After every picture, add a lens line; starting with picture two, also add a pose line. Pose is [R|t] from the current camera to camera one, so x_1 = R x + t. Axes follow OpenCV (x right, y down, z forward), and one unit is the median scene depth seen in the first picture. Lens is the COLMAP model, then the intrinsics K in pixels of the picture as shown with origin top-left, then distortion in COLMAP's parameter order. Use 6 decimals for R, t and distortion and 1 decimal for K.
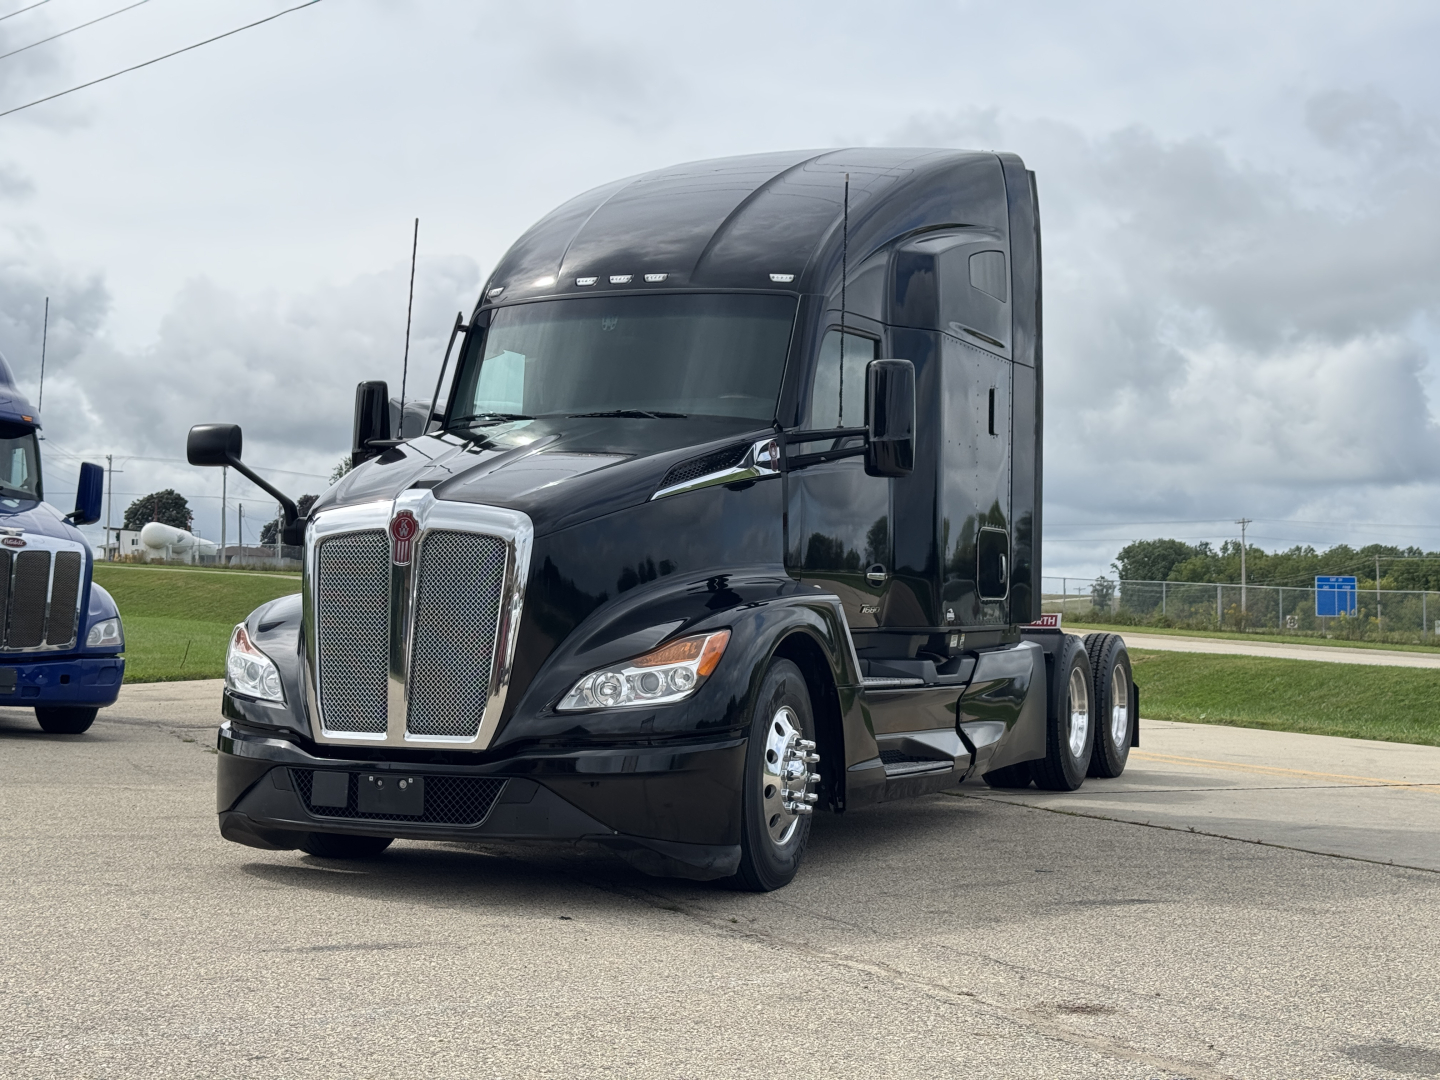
lens RADIAL K [[1996.4, 0, 720.0], [0, 1996.4, 540.0], [0, 0, 1]] dist [0.146098, -0.033368]
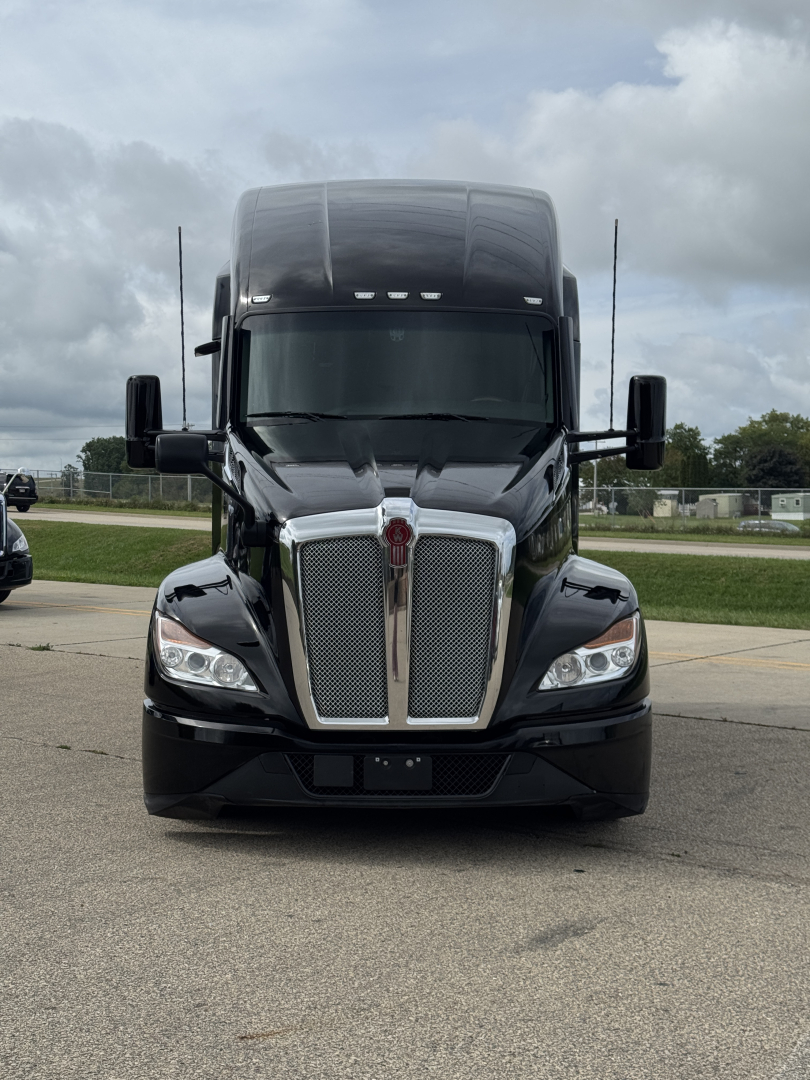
lens RADIAL K [[1497.3, 0, 405.0], [0, 1497.3, 540.0], [0, 0, 1]] dist [0.146098, -0.033368]
pose [[0.912272, -0.025999, 0.408759, -0.494661], [-0.002686, 0.997582, 0.069444, -0.060478], [-0.409577, -0.064450, 0.909996, 0.241645]]
